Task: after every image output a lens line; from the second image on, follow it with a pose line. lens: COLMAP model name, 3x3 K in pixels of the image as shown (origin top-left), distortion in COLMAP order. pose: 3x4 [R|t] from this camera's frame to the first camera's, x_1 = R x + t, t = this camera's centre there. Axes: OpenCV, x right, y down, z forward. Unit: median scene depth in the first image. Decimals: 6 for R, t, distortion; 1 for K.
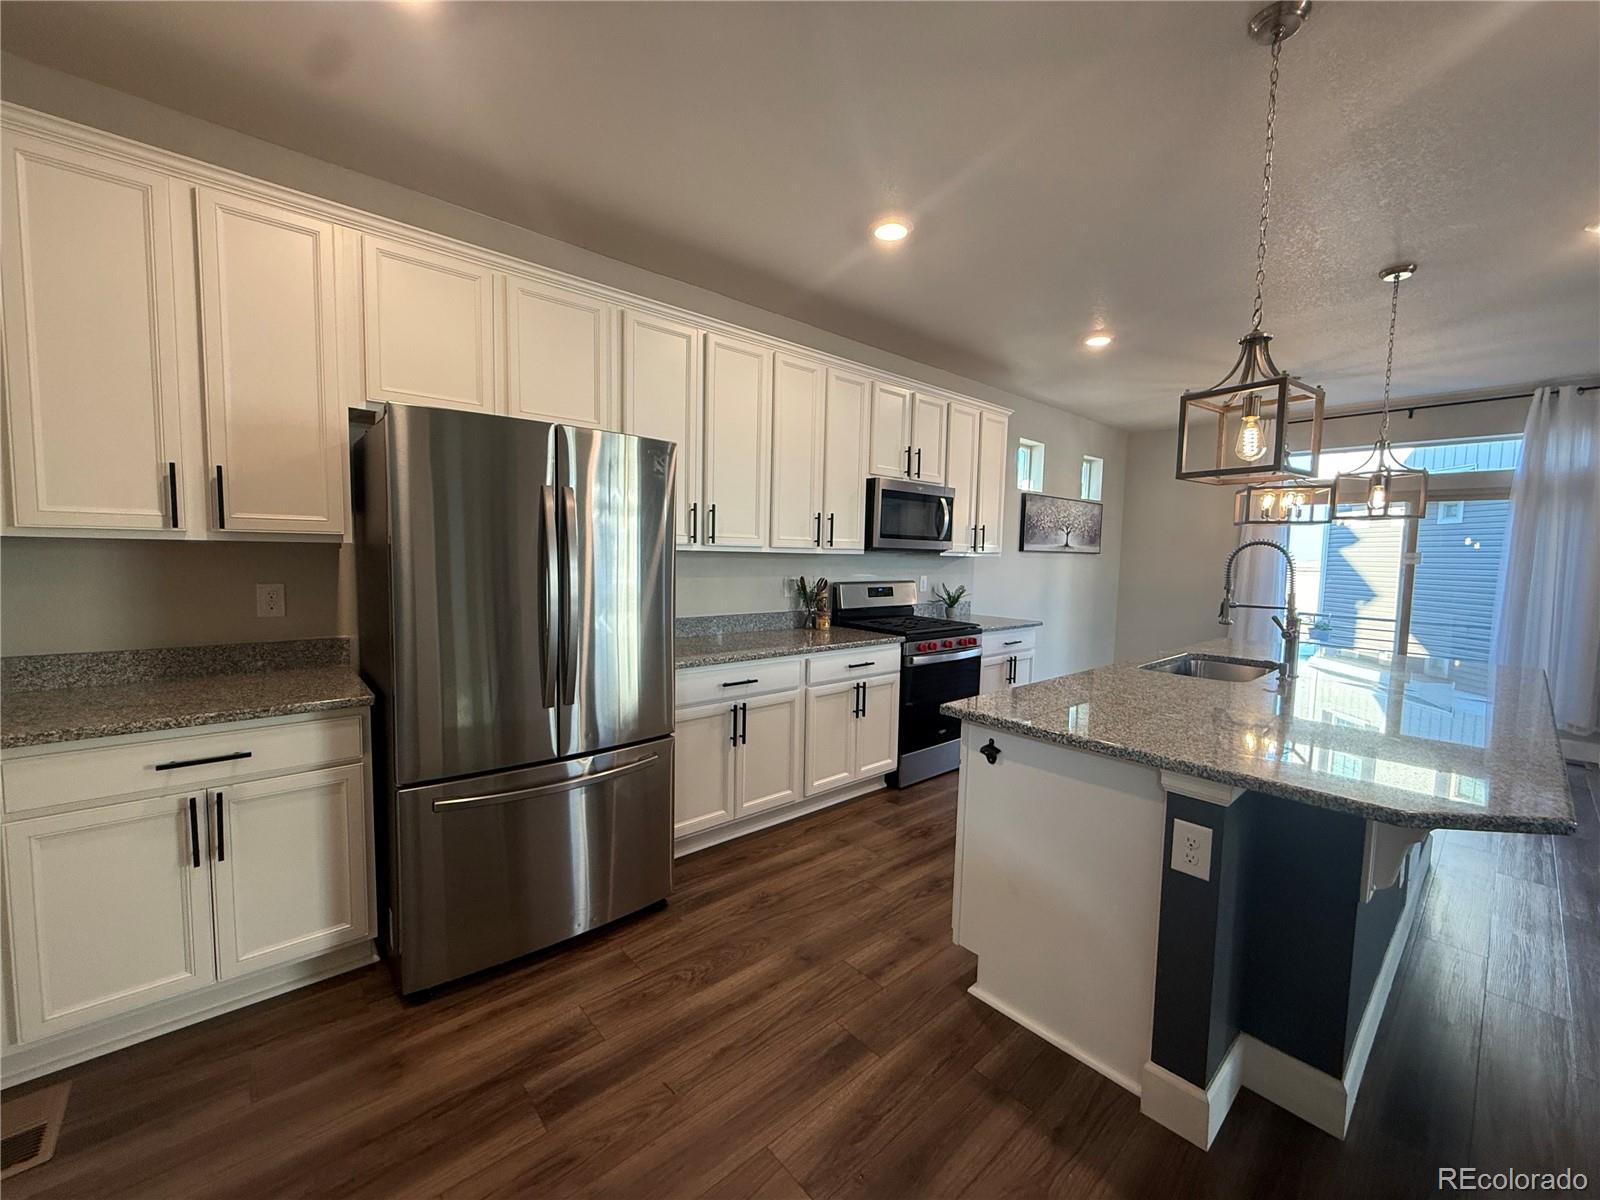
lens RADIAL K [[638.4, 0, 791.7], [0, 638.4, 596.8], [0, 0, 1]] dist [-0.003039, -0.000338]
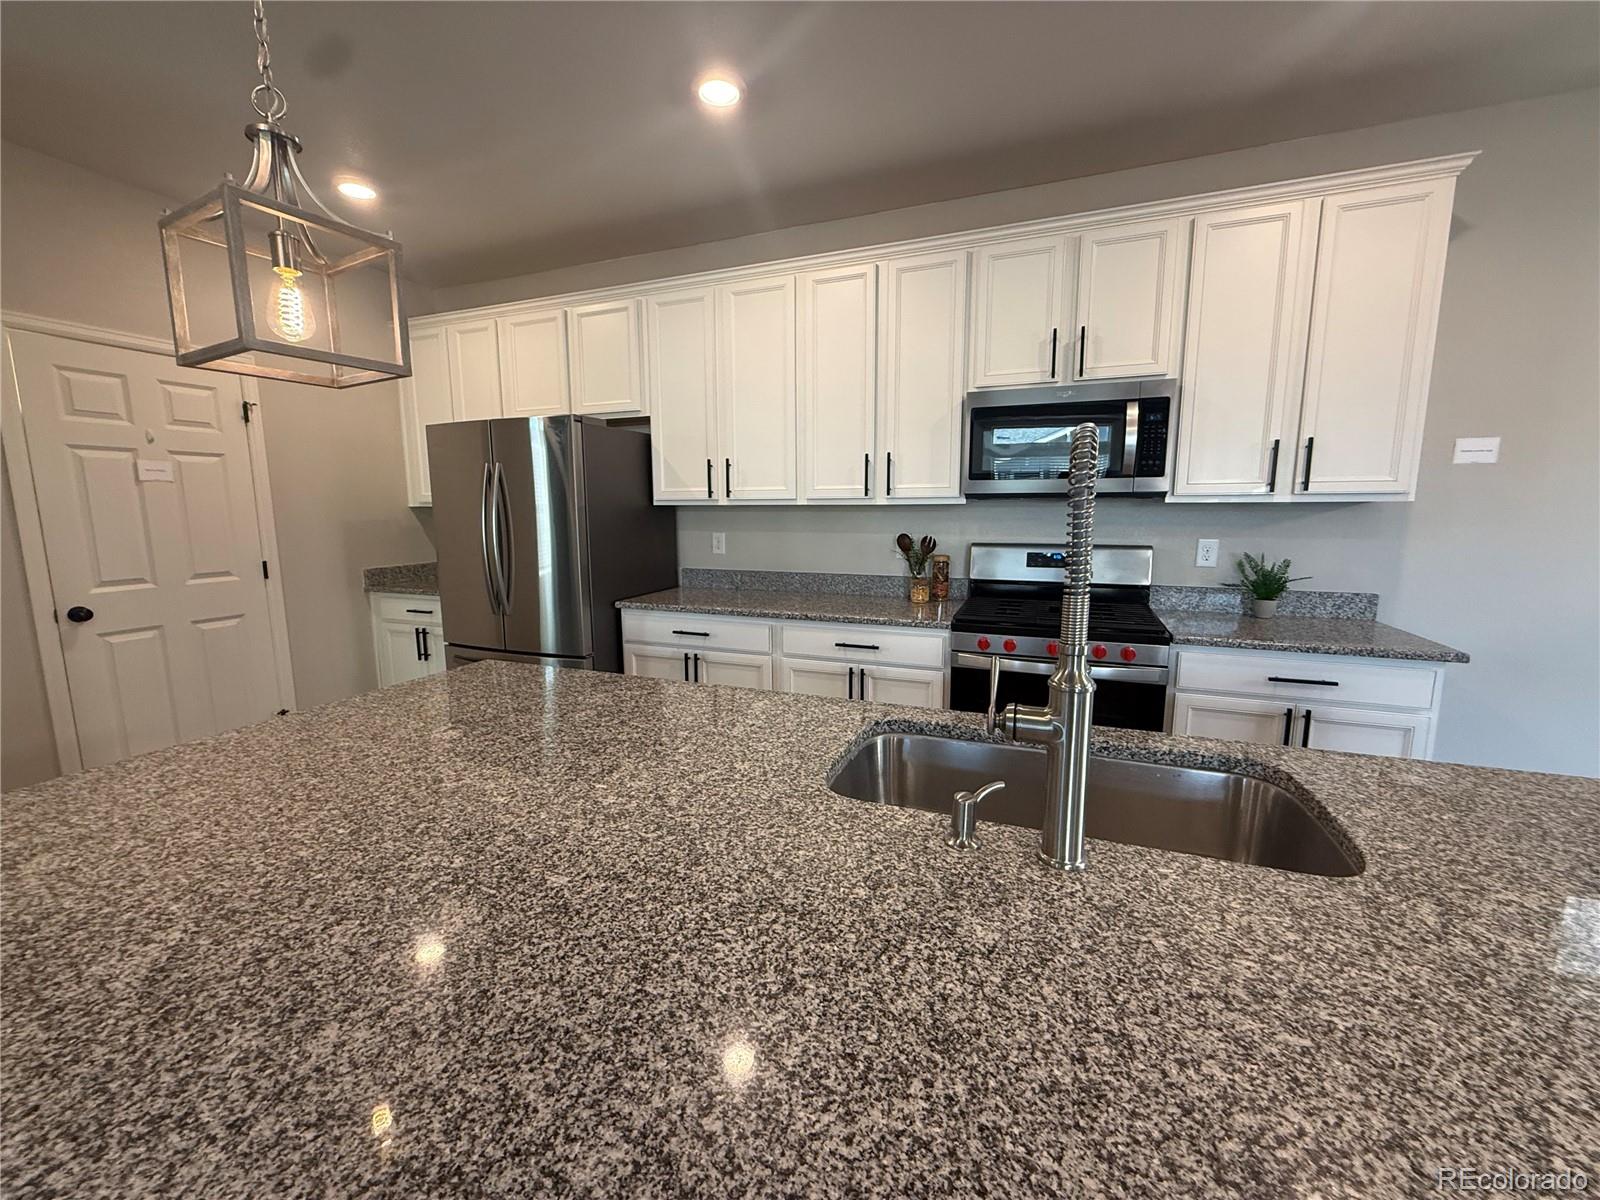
lens RADIAL K [[638.4, 0, 791.7], [0, 638.4, 596.8], [0, 0, 1]] dist [-0.003039, -0.000338]
pose [[0.460834, 0.103272, -0.881458, 0.669215], [-0.047392, 0.994653, 0.091757, -0.019511], [0.886220, -0.000510, 0.463264, 0.498920]]
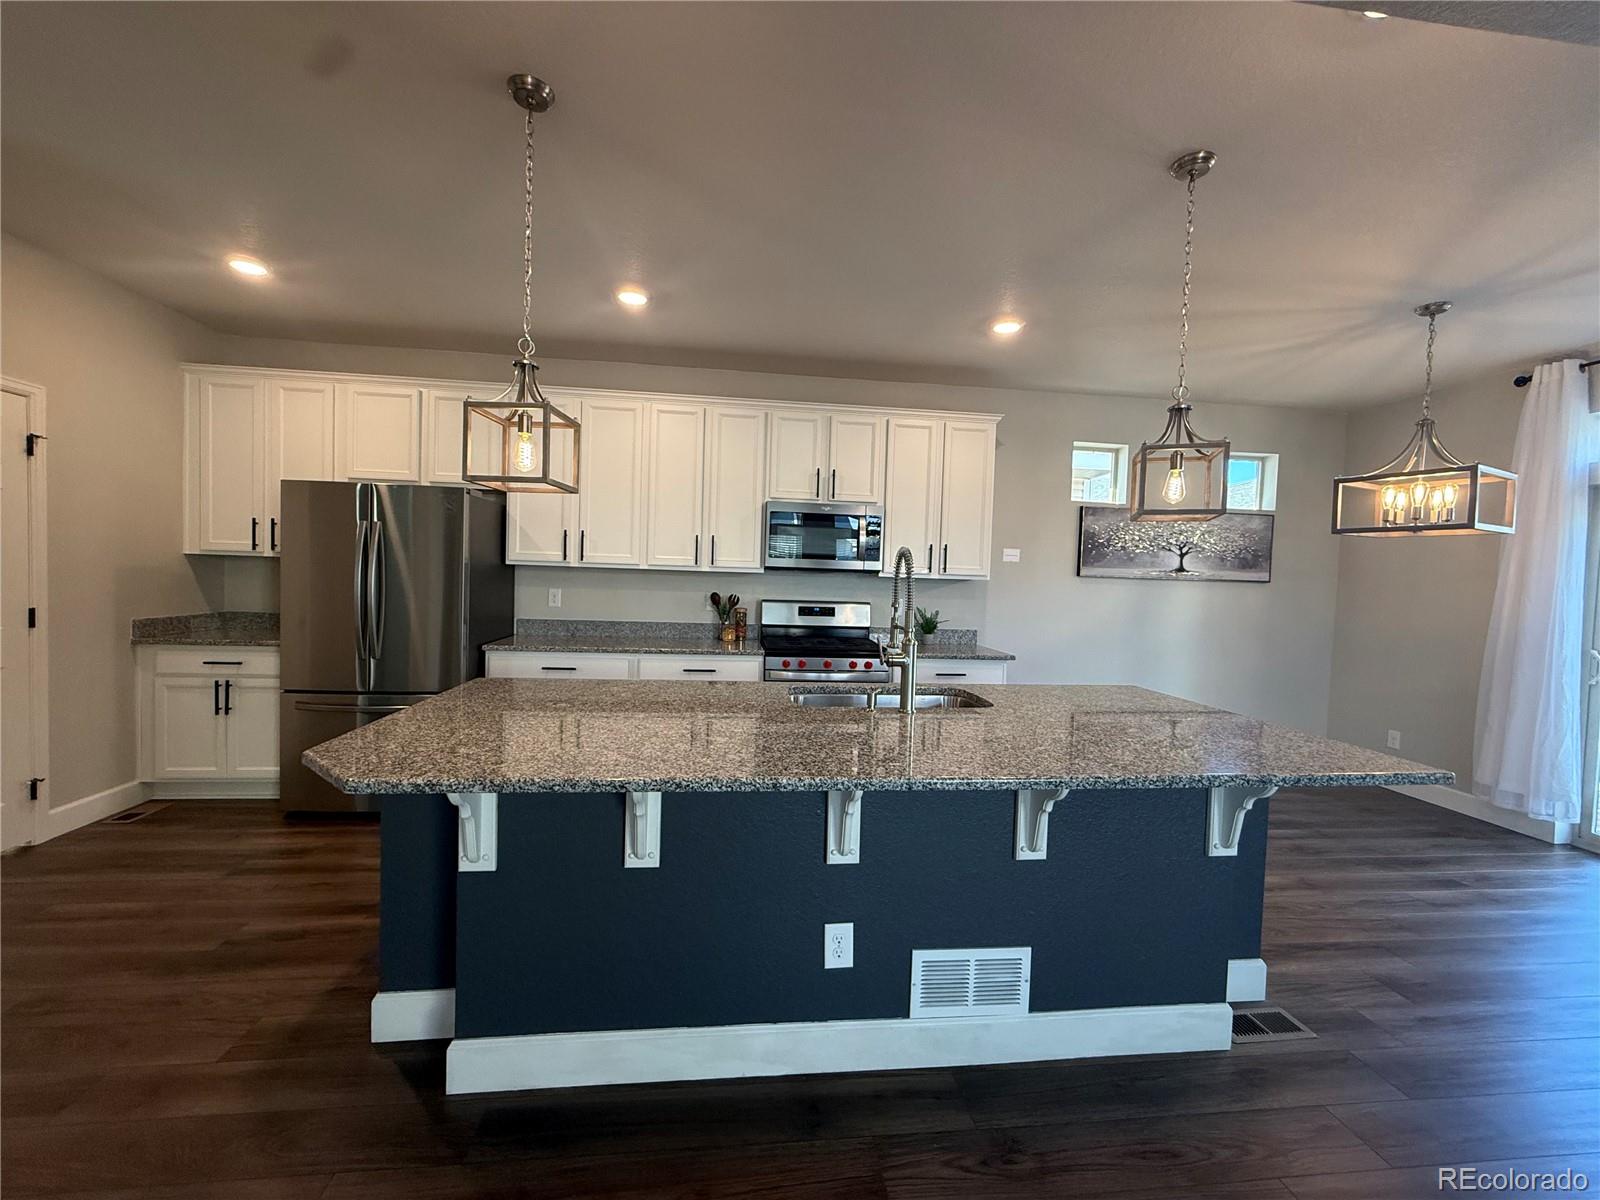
lens RADIAL K [[638.4, 0, 791.7], [0, 638.4, 596.8], [0, 0, 1]] dist [-0.003039, -0.000338]
pose [[0.821012, 0.025838, -0.570326, 0.765264], [-0.055490, 0.997857, -0.034674, 0.007436], [0.568208, 0.060115, 0.820686, 0.155855]]
